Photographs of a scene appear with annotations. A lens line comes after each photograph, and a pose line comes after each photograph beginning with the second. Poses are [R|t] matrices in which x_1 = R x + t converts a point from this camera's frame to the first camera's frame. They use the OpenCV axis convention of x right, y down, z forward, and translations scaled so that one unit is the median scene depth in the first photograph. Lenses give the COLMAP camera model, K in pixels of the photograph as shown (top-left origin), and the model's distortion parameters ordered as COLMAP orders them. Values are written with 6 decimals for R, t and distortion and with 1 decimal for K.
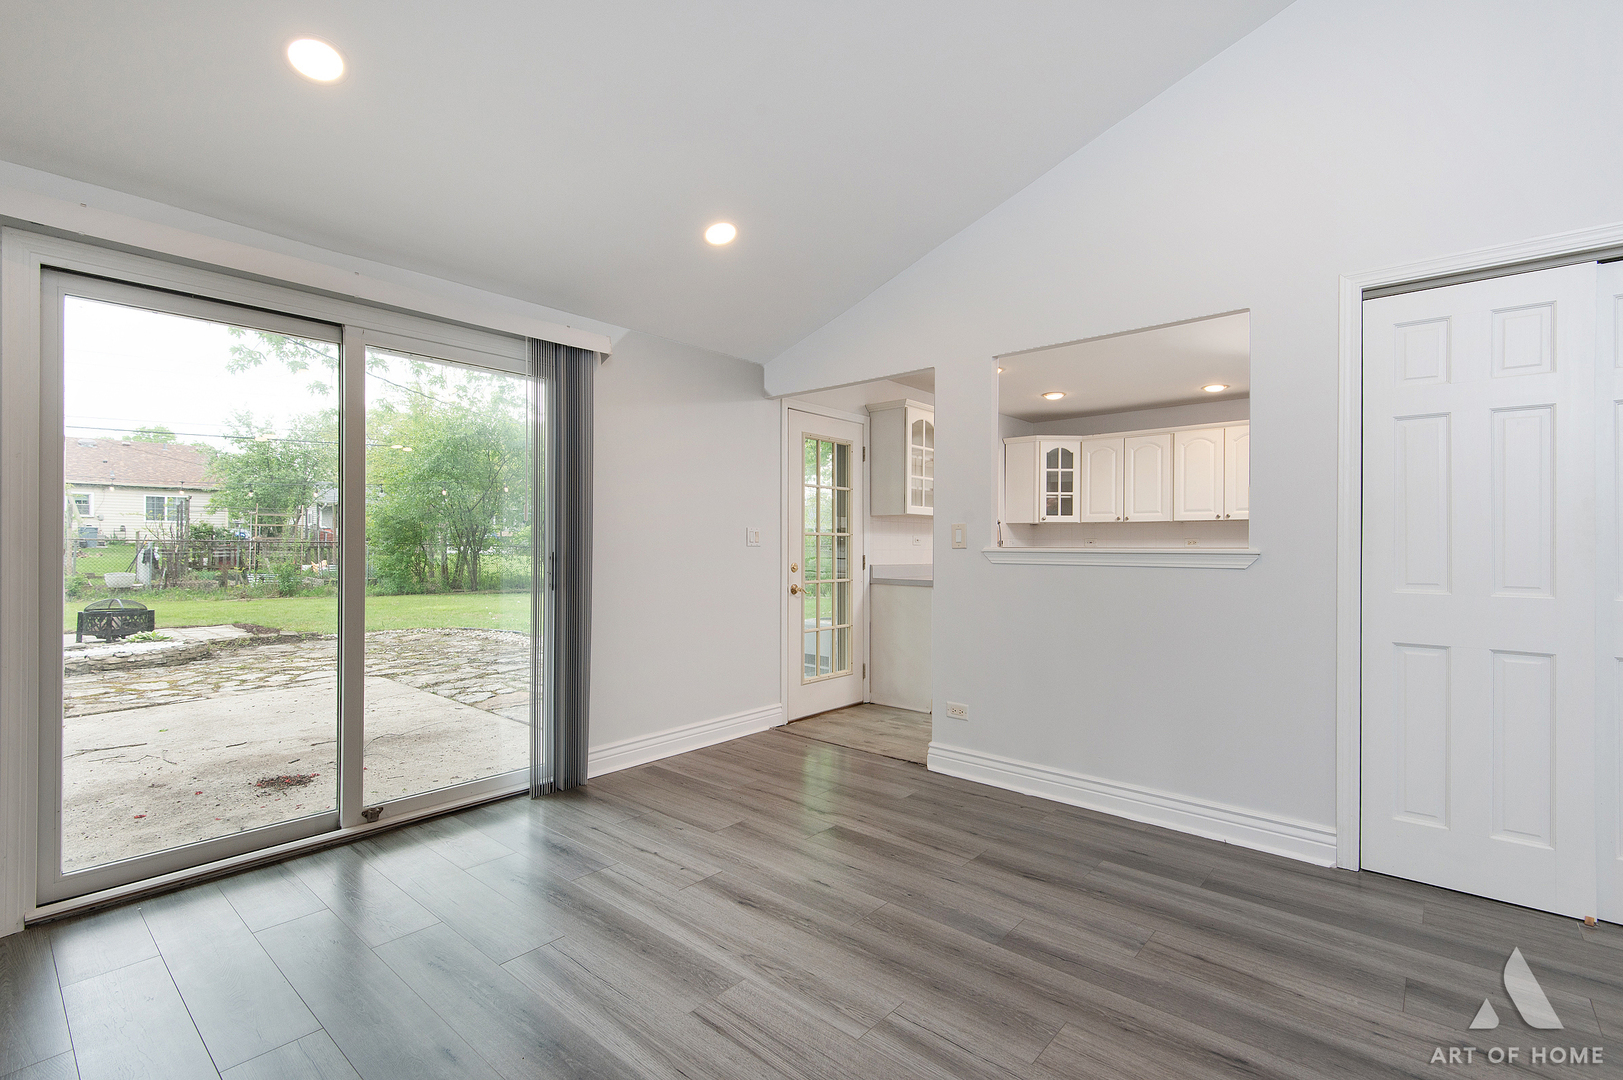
lens RADIAL K [[728.7, 0, 804.0], [0, 728.7, 531.7], [0, 0, 1]] dist [0.027230, -0.015564]
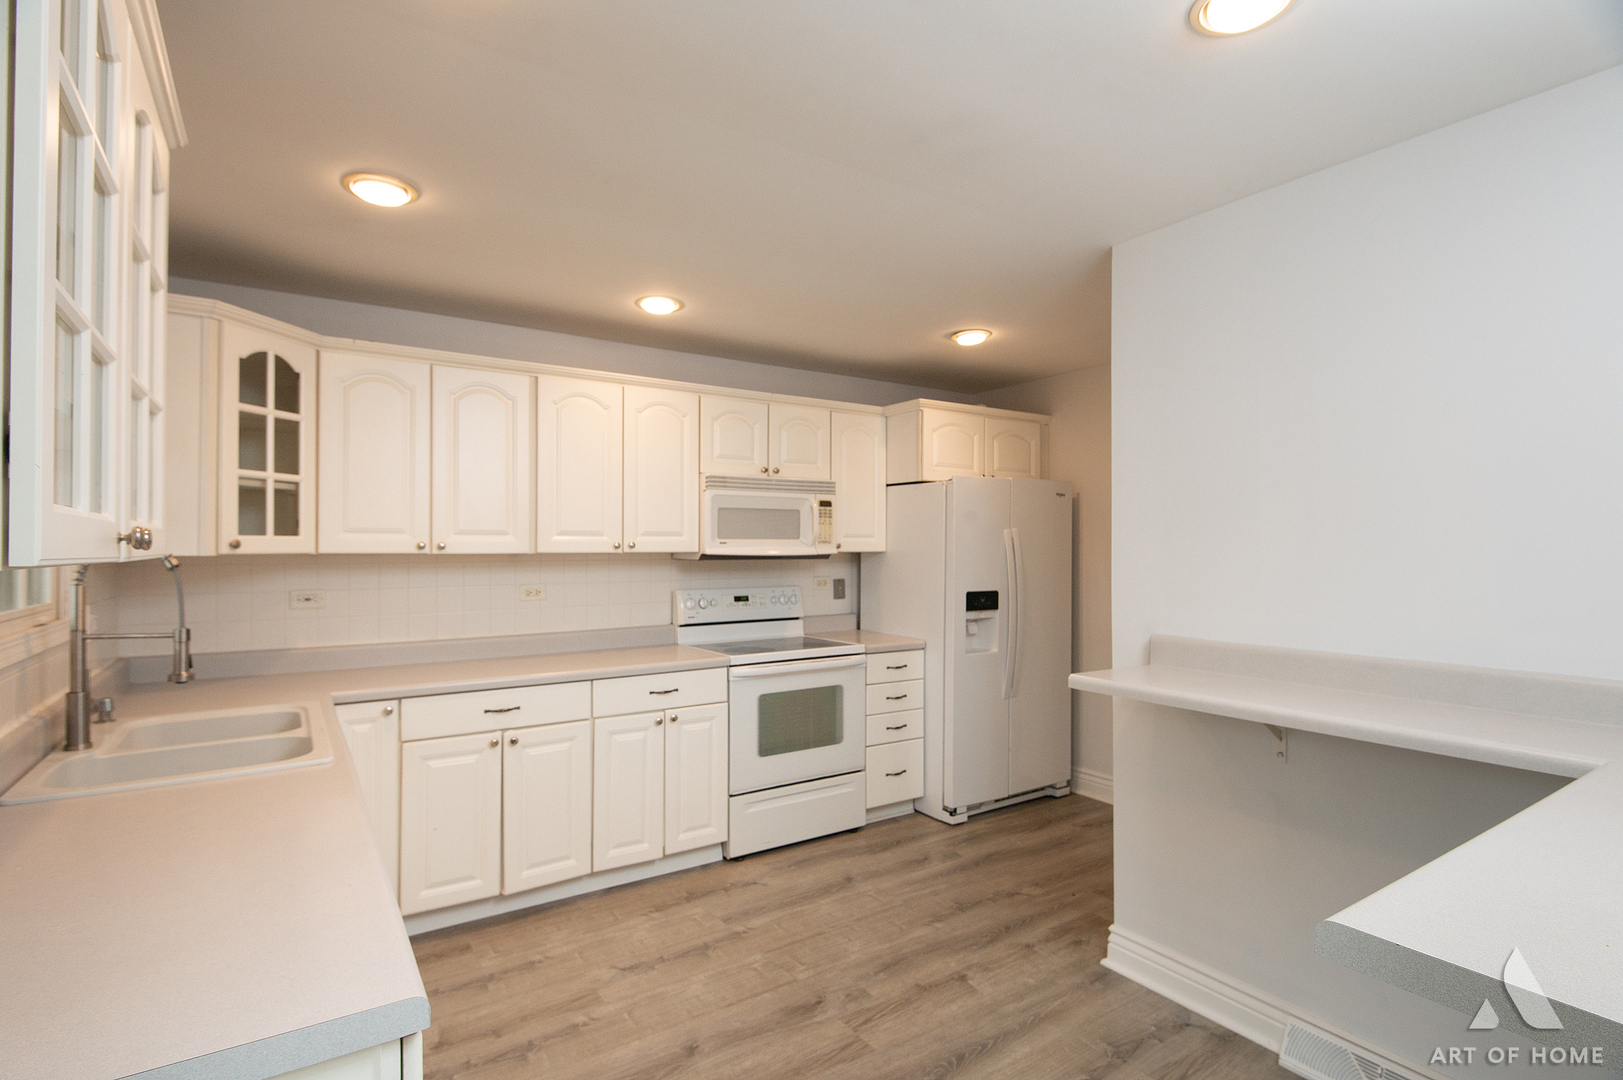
lens RADIAL K [[817.8, 0, 824.4], [0, 817.8, 534.9], [0, 0, 1]] dist [0.021950, -0.008282]
pose [[0.238745, 0.008383, 0.971046, 0.015200], [-0.019374, 0.999805, -0.003868, -0.031133], [-0.970889, -0.017889, 0.238861, 0.746834]]
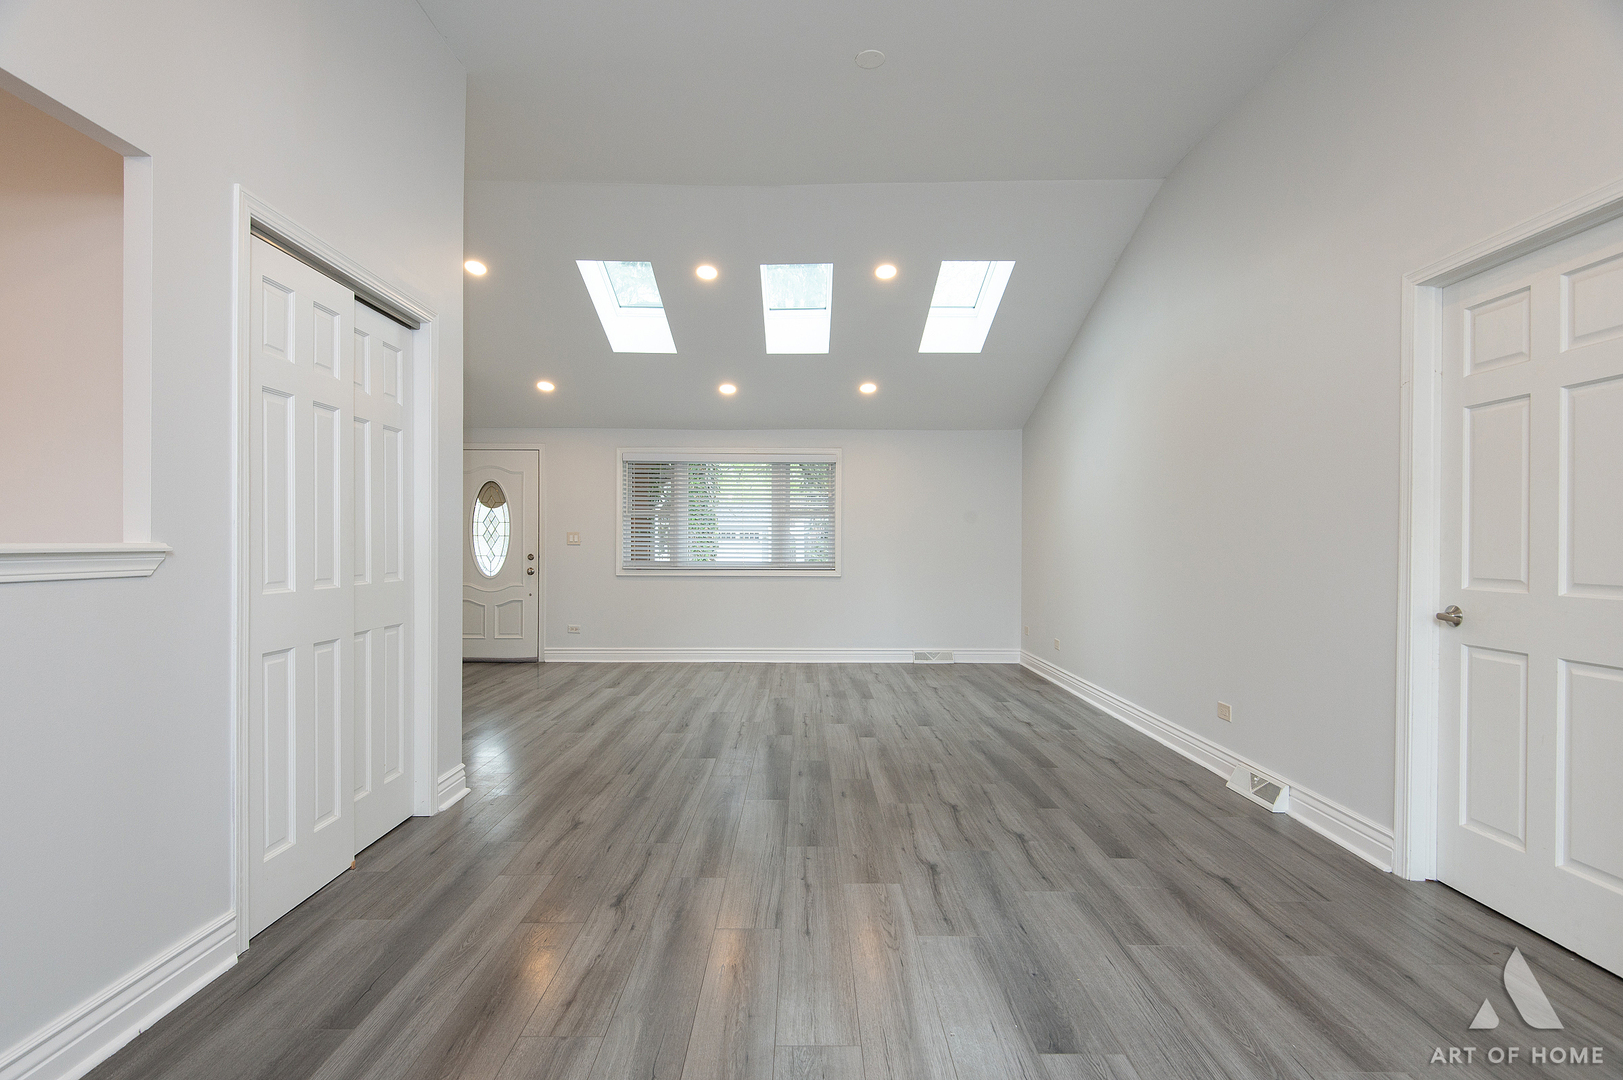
lens RADIAL K [[817.8, 0, 805.0], [0, 817.8, 544.5], [0, 0, 1]] dist [0.021950, -0.008282]
pose [[-0.662532, -0.006817, 0.749002, -0.140869], [-0.019379, 0.999780, -0.008041, 0.008955], [-0.748783, -0.019842, -0.662518, 0.518829]]
